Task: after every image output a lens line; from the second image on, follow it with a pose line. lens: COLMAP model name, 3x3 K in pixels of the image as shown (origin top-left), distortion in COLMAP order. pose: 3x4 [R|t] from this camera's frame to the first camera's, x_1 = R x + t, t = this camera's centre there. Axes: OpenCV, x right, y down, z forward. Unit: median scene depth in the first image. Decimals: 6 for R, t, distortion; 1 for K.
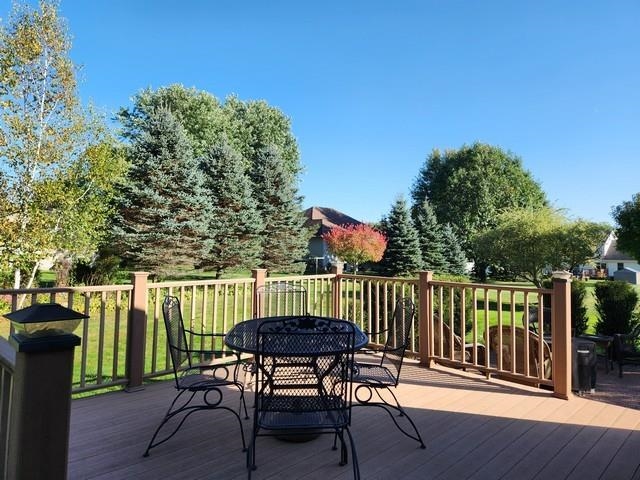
lens RADIAL K [[437.6, 0, 318.0], [0, 437.6, 240.6], [0, 0, 1]] dist [0.040751, -0.006359]
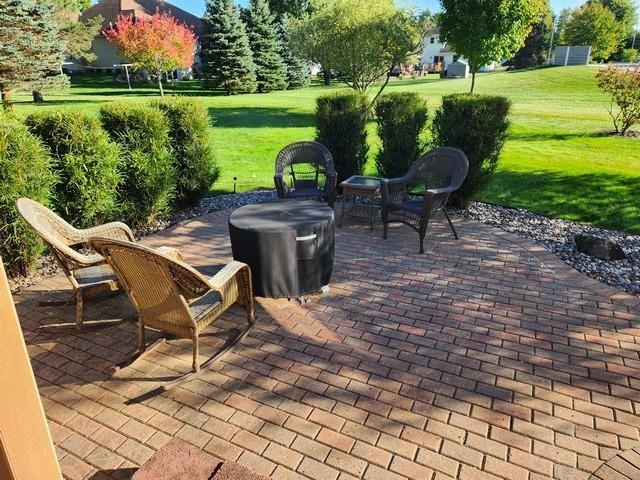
lens RADIAL K [[437.6, 0, 322.5], [0, 437.6, 240.9], [0, 0, 1]] dist [0.040751, -0.006359]
pose [[0.949662, -0.157715, 0.270680, 0.080644], [0.030471, 0.906436, 0.421243, 0.001327], [-0.311790, -0.391791, 0.865613, 0.085163]]
